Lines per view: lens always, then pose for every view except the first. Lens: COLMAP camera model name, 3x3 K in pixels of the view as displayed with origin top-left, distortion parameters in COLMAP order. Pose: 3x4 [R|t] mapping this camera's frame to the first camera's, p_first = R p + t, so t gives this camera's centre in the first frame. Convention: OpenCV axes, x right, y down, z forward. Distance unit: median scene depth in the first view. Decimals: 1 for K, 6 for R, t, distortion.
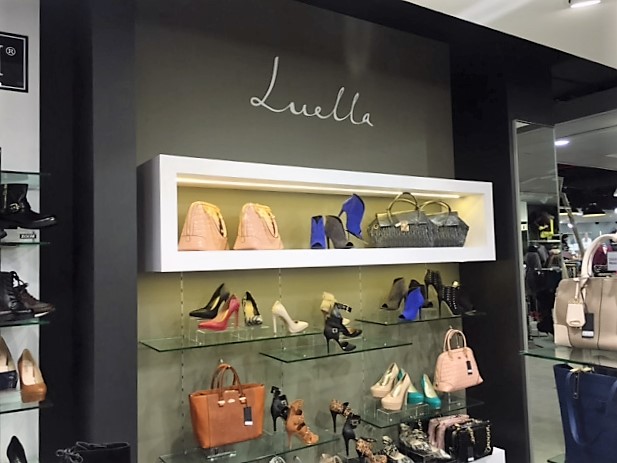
lens RADIAL K [[528.6, 0, 308.5], [0, 528.6, 231.5], [0, 0, 1]] dist [0.048672, -0.002975]
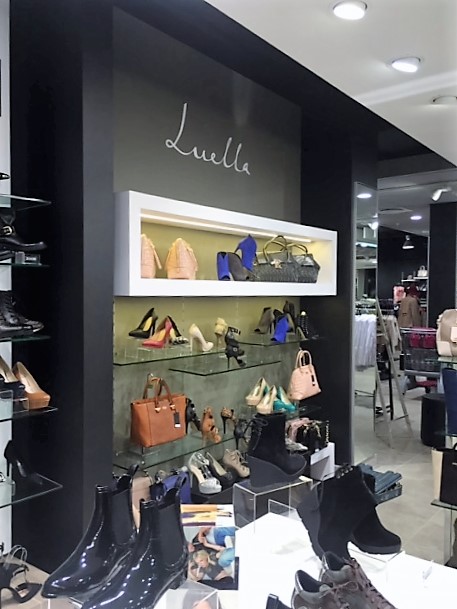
lens RADIAL K [[521.7, 0, 228.5], [0, 521.7, 304.5], [0, 0, 1]] dist [0.048672, -0.002975]
pose [[0.950467, 0.027852, 0.309574, -0.286023], [-0.052244, 0.996123, 0.070779, 0.003137], [-0.306402, -0.083446, 0.948237, -0.086533]]
